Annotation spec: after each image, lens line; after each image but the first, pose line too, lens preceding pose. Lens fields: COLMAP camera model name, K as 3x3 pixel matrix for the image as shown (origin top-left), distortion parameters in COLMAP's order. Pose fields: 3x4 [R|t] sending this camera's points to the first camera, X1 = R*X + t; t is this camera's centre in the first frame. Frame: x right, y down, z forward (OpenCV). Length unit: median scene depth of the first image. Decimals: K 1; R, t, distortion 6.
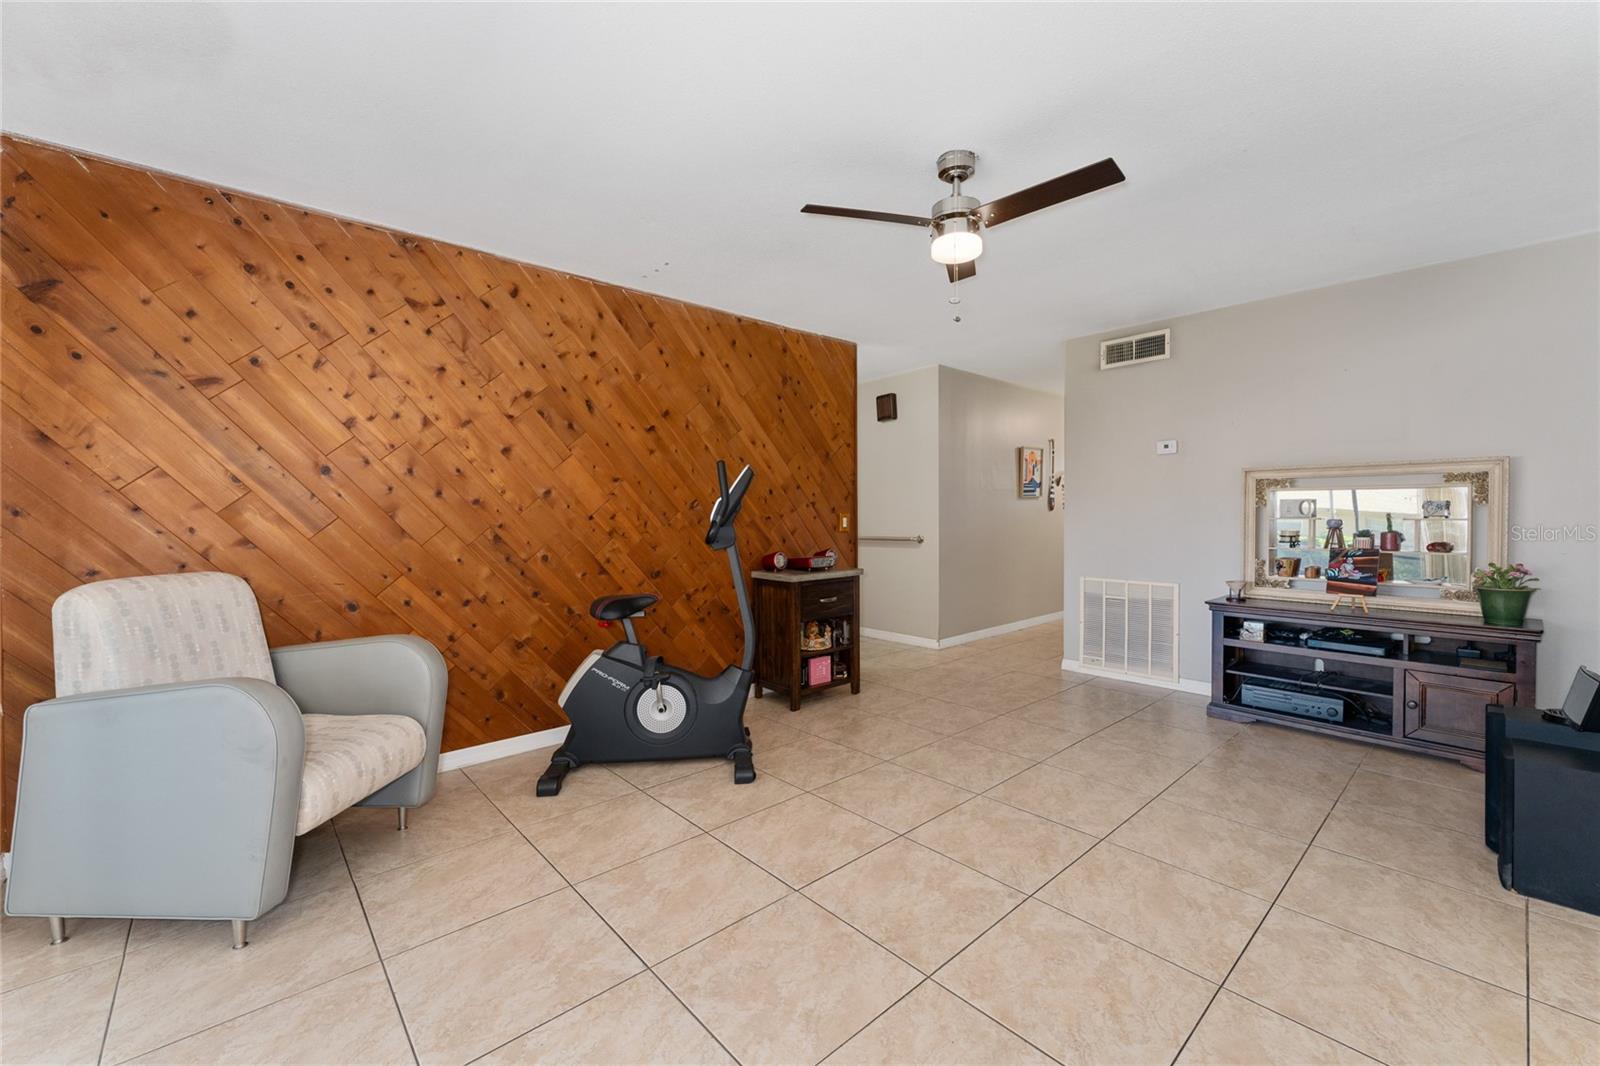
lens RADIAL K [[640.9, 0, 804.1], [0, 640.9, 525.6], [0, 0, 1]] dist [-0.008673, 0.000376]
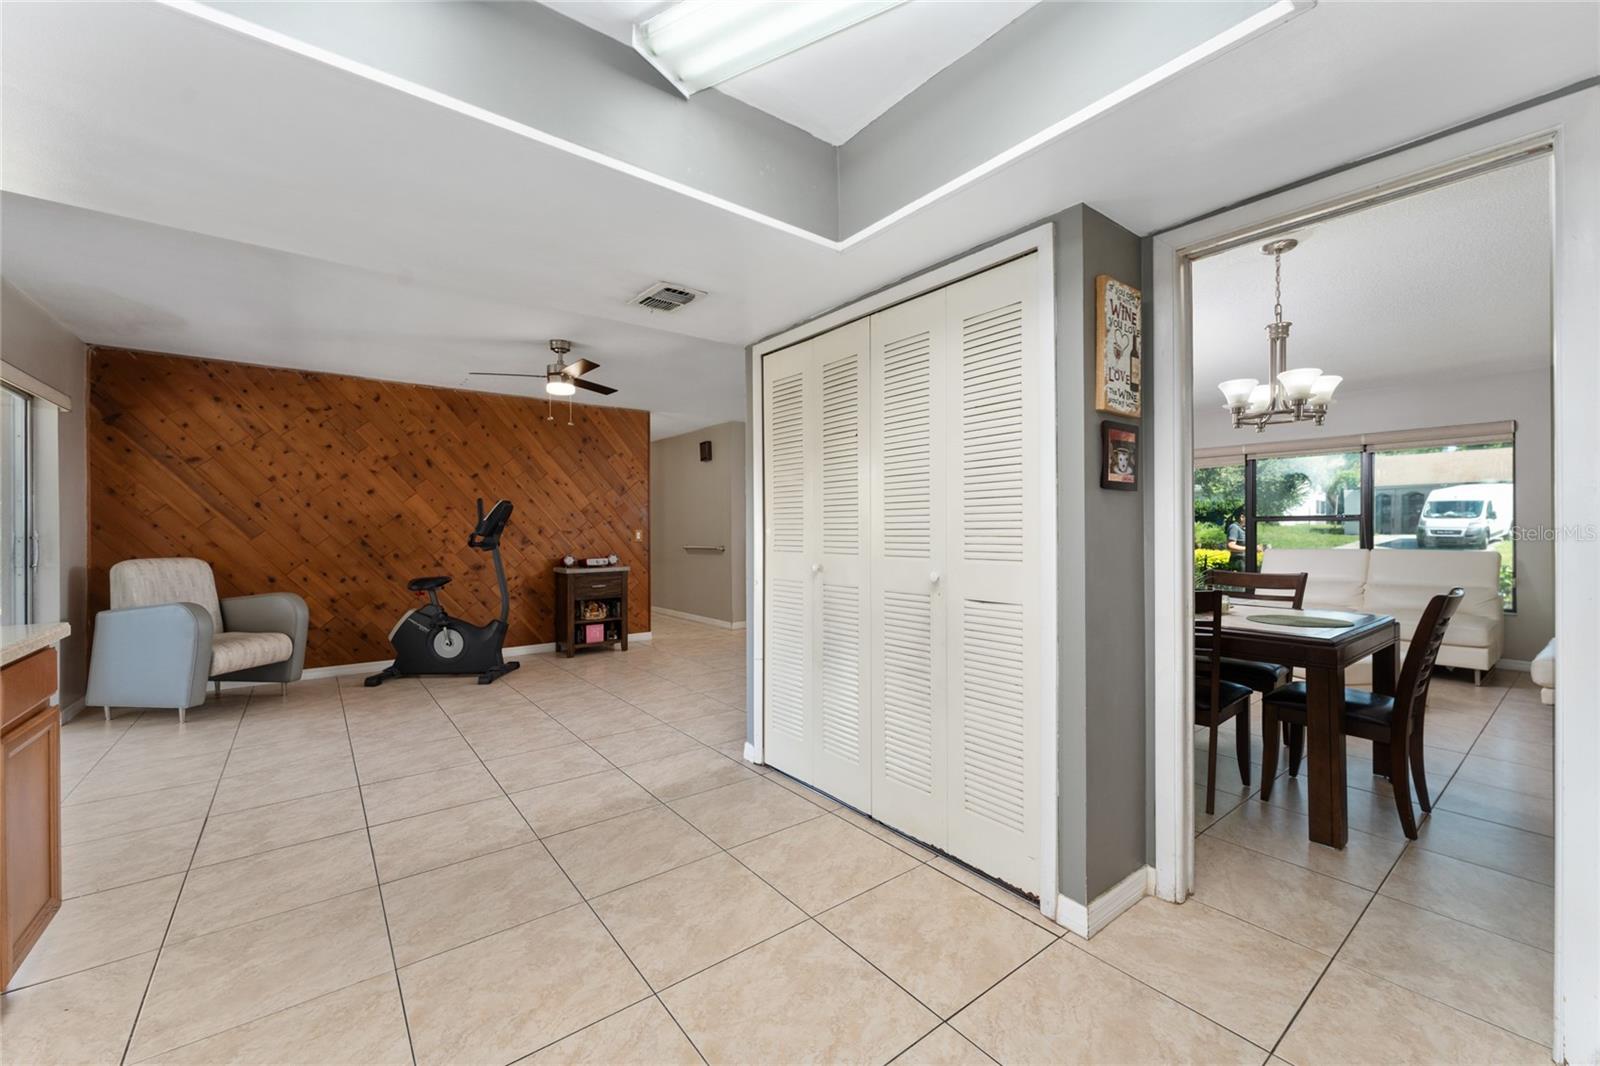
lens RADIAL K [[640.9, 0, 799.2], [0, 640.9, 526.7], [0, 0, 1]] dist [-0.008673, 0.000376]
pose [[0.999493, -0.005672, -0.031319, 0.794795], [0.004614, 0.999420, -0.033745, 0.041651], [0.031493, 0.033583, 0.998940, -0.715103]]
